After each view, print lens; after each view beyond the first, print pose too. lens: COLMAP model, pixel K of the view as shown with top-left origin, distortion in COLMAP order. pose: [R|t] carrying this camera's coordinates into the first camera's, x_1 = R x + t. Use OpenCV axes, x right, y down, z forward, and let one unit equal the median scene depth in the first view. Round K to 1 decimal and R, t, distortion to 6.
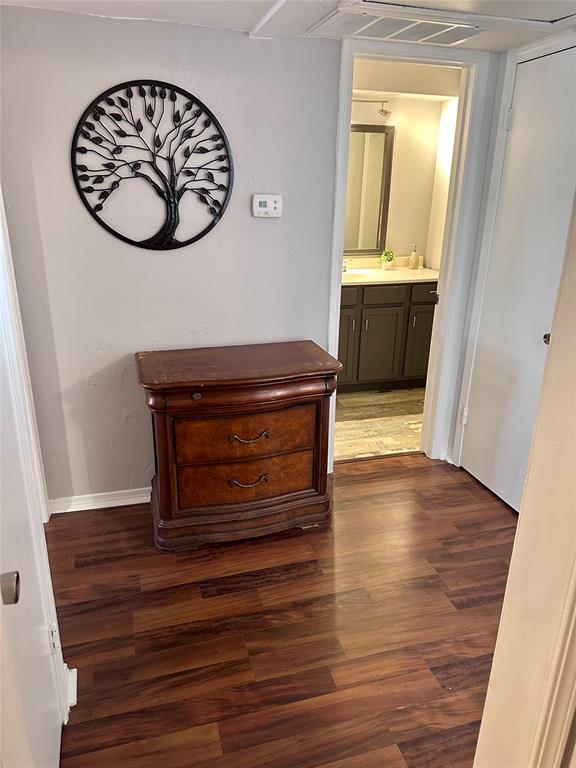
lens RADIAL K [[539.4, 0, 287.4], [0, 539.4, 386.3], [0, 0, 1]] dist [0.017409, -0.023744]
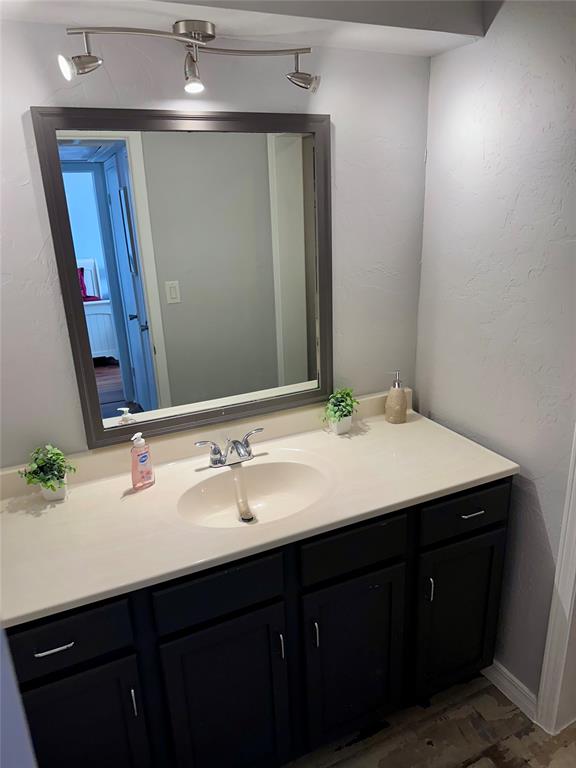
lens RADIAL K [[539.4, 0, 286.5], [0, 539.4, 380.6], [0, 0, 1]] dist [0.017409, -0.023744]
pose [[0.986037, -0.108971, 0.125922, 0.086818], [0.110585, 0.993849, -0.005883, -0.262492], [-0.124506, 0.019726, 0.992023, 0.559763]]
